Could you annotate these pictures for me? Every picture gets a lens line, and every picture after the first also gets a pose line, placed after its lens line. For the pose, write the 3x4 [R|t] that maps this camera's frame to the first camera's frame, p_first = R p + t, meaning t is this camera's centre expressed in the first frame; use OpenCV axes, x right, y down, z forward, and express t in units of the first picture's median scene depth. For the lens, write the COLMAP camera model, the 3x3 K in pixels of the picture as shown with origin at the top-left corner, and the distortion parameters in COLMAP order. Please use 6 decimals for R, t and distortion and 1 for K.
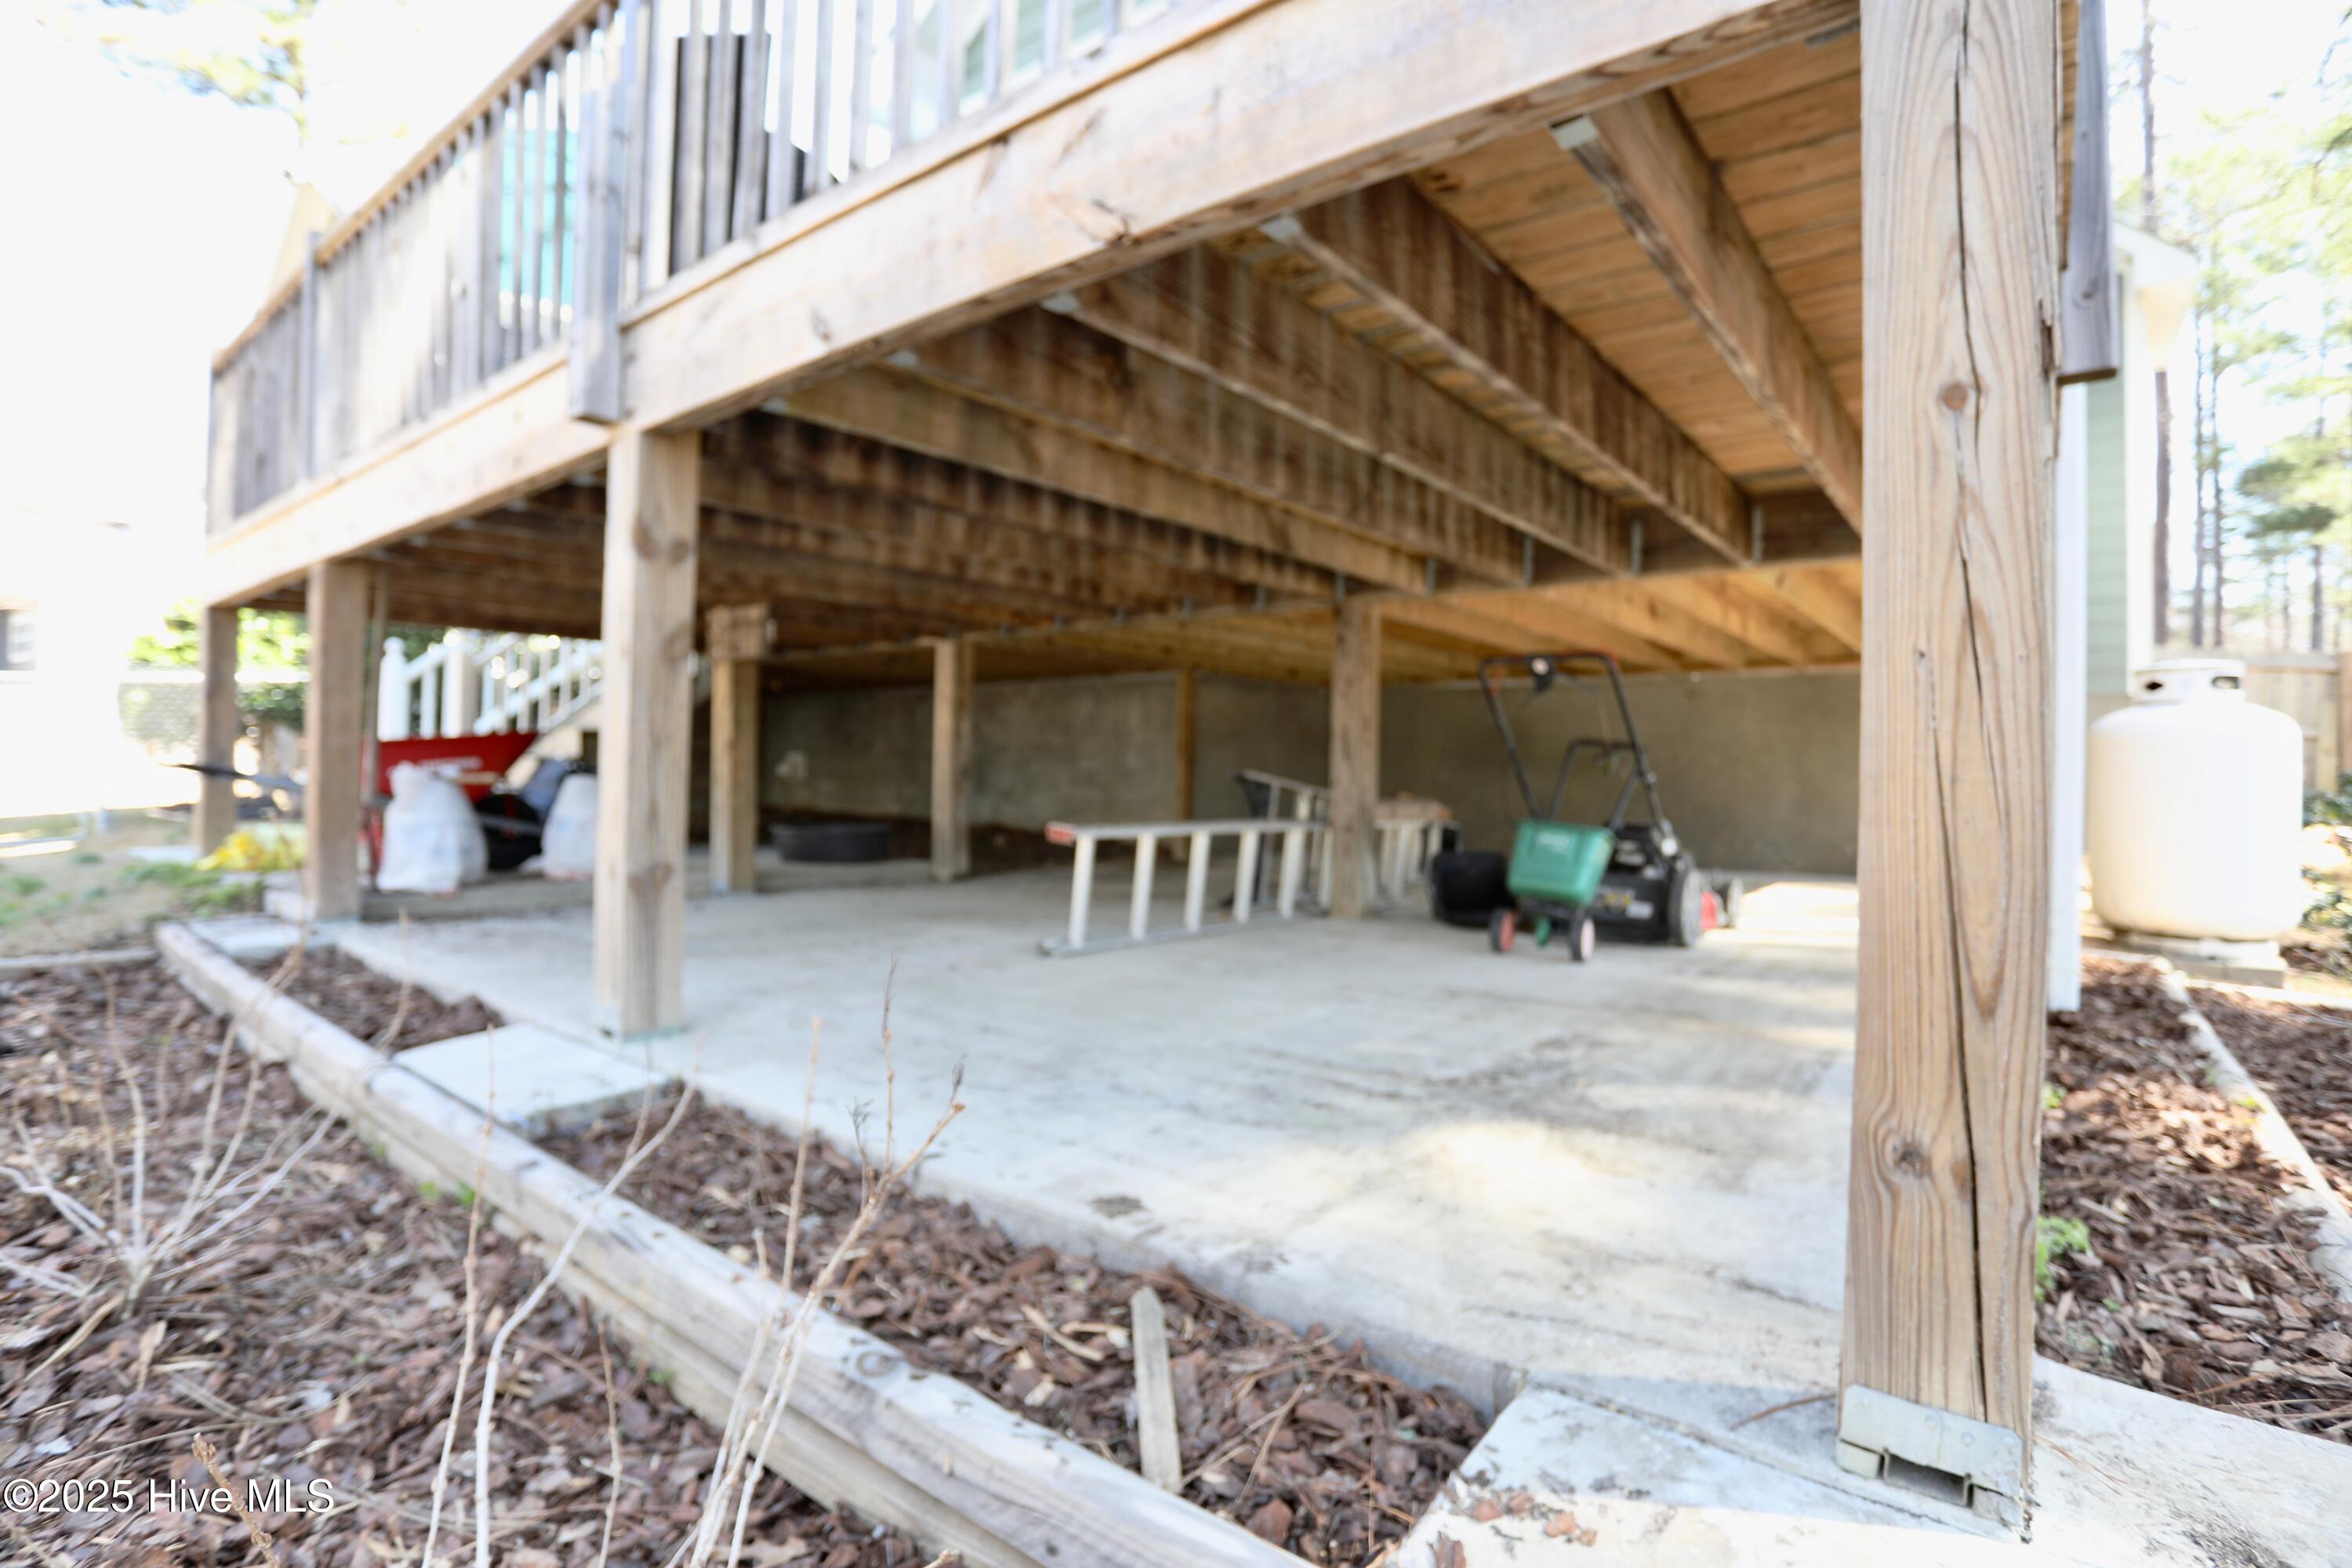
lens RADIAL K [[1141.8, 0, 1171.5], [0, 1141.8, 764.9], [0, 0, 1]] dist [-0.079176, 0.028643]
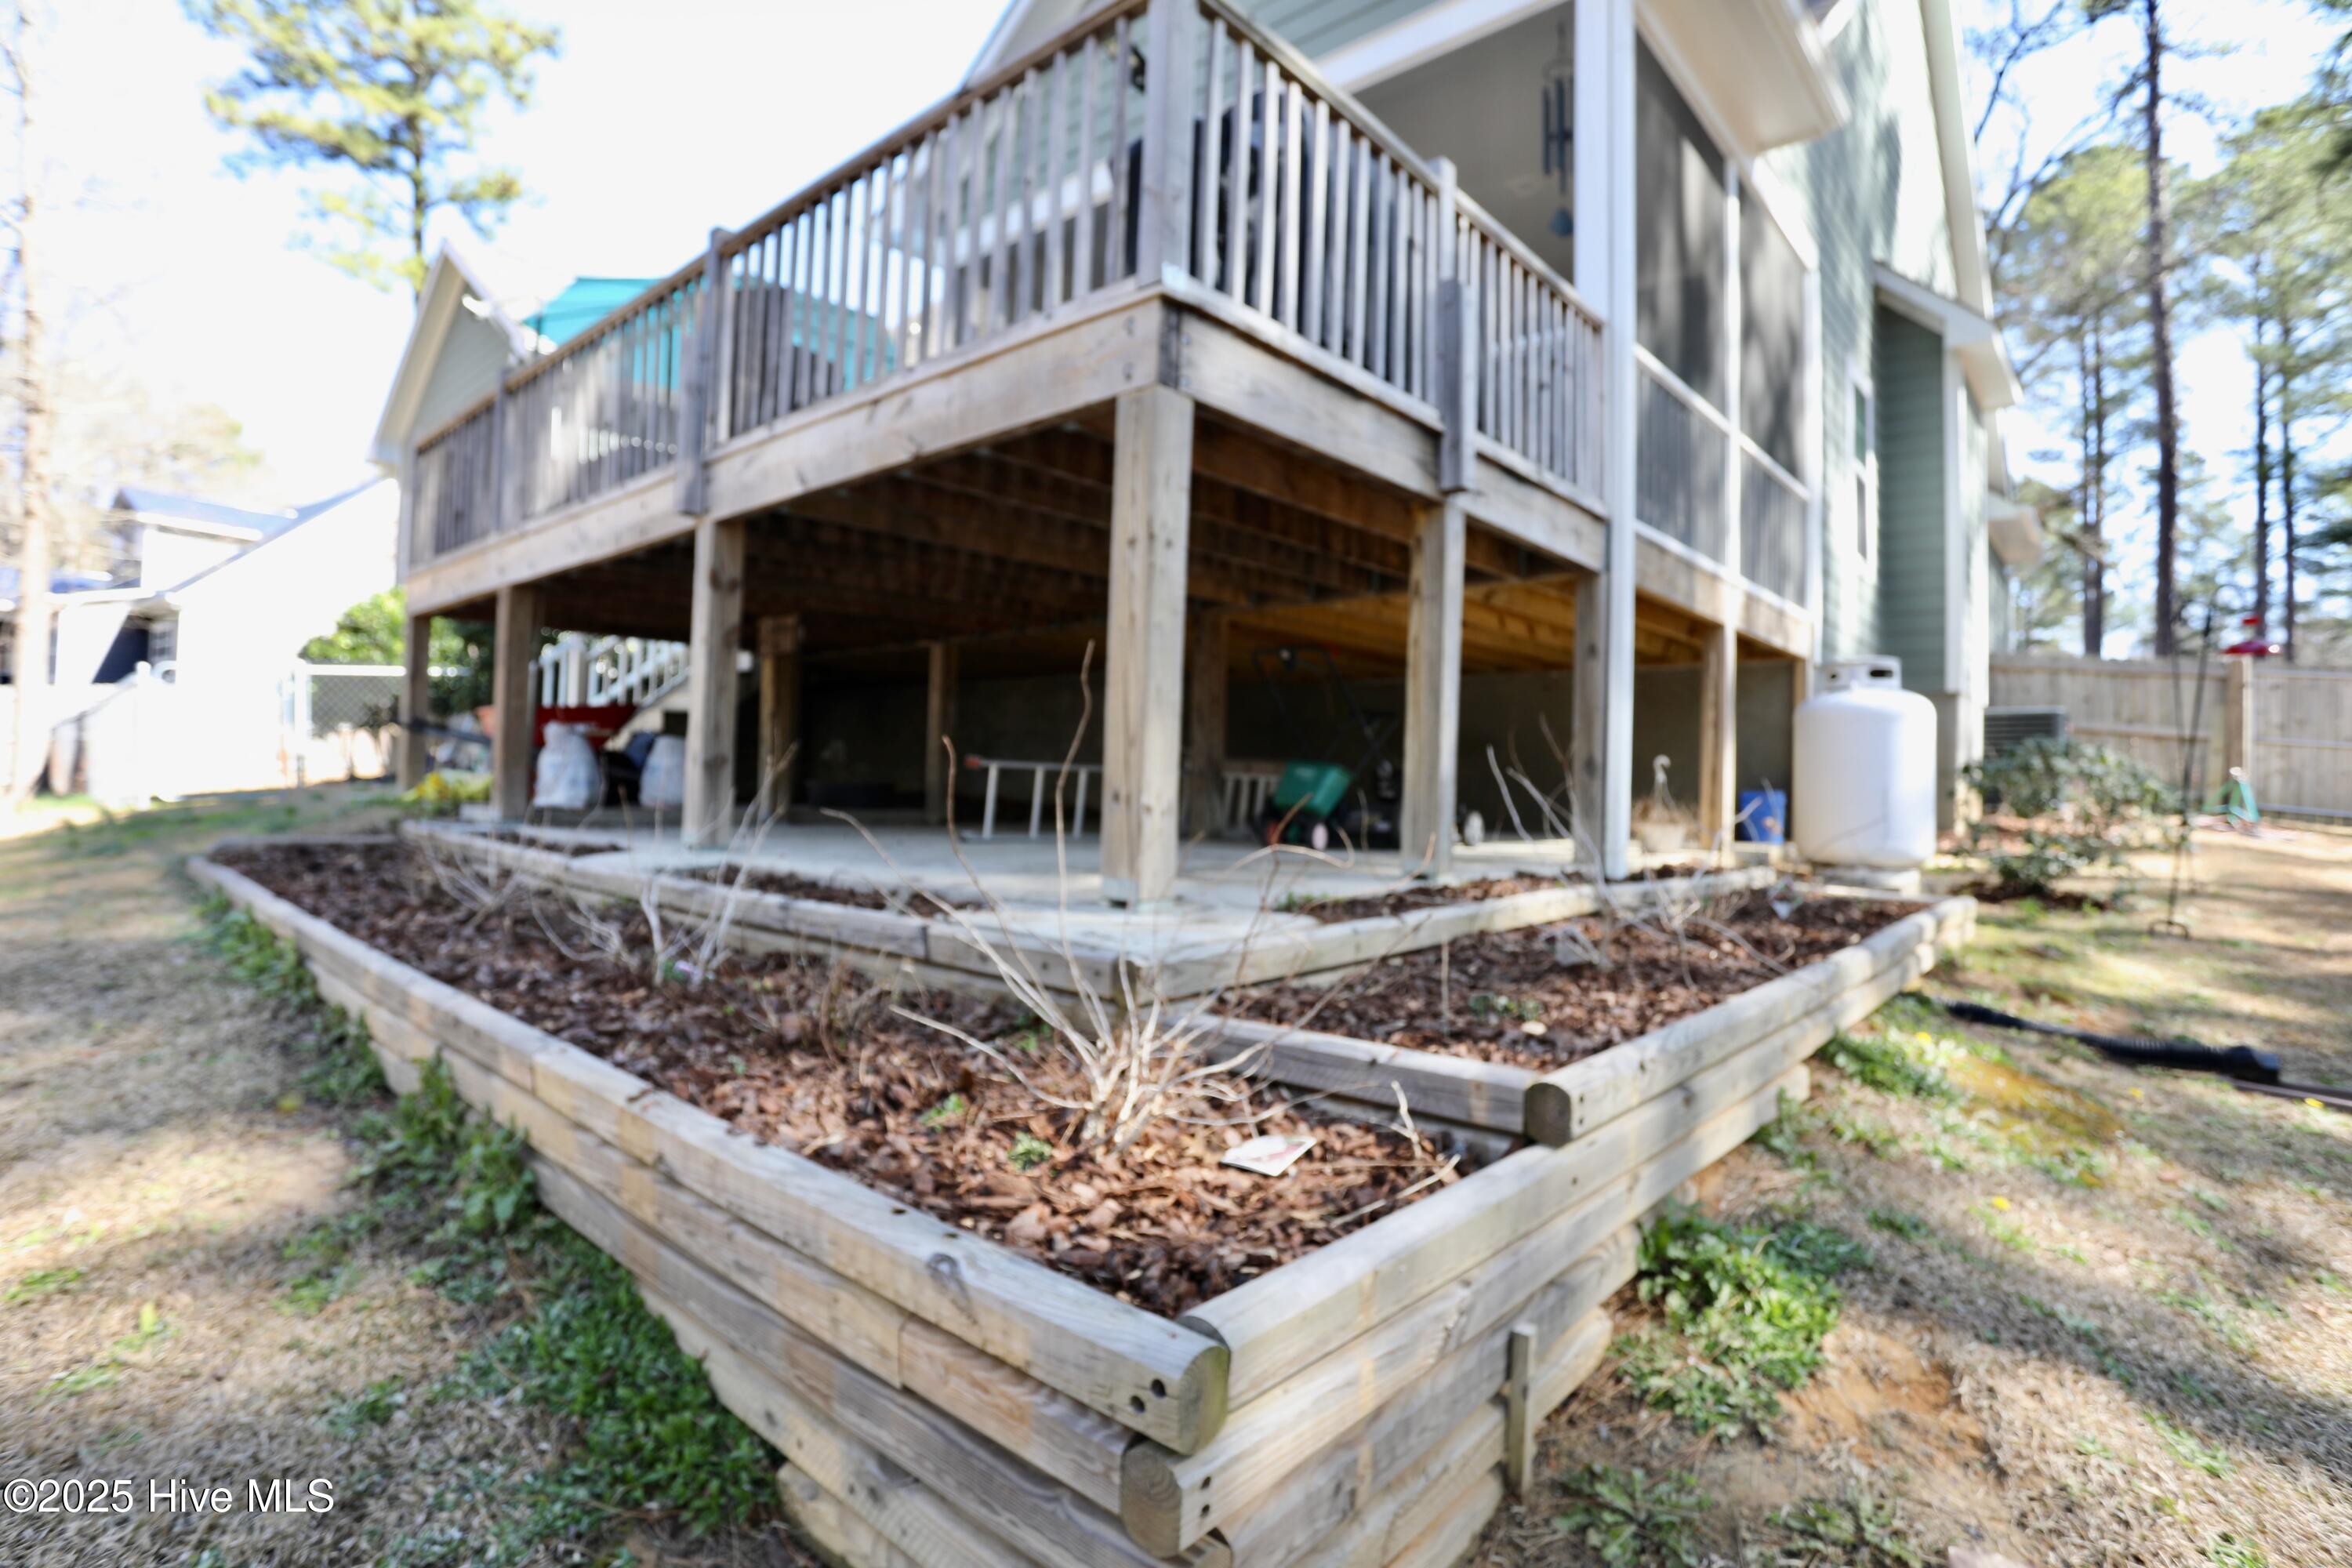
lens RADIAL K [[1167.0, 0, 1144.9], [0, 1167.0, 772.9], [0, 0, 1]] dist [-0.072427, 0.025327]
pose [[0.996856, 0.011030, -0.078462, 0.200893], [-0.011462, 0.999922, -0.005061, 0.061812], [0.078400, 0.005945, 0.996904, -0.435225]]
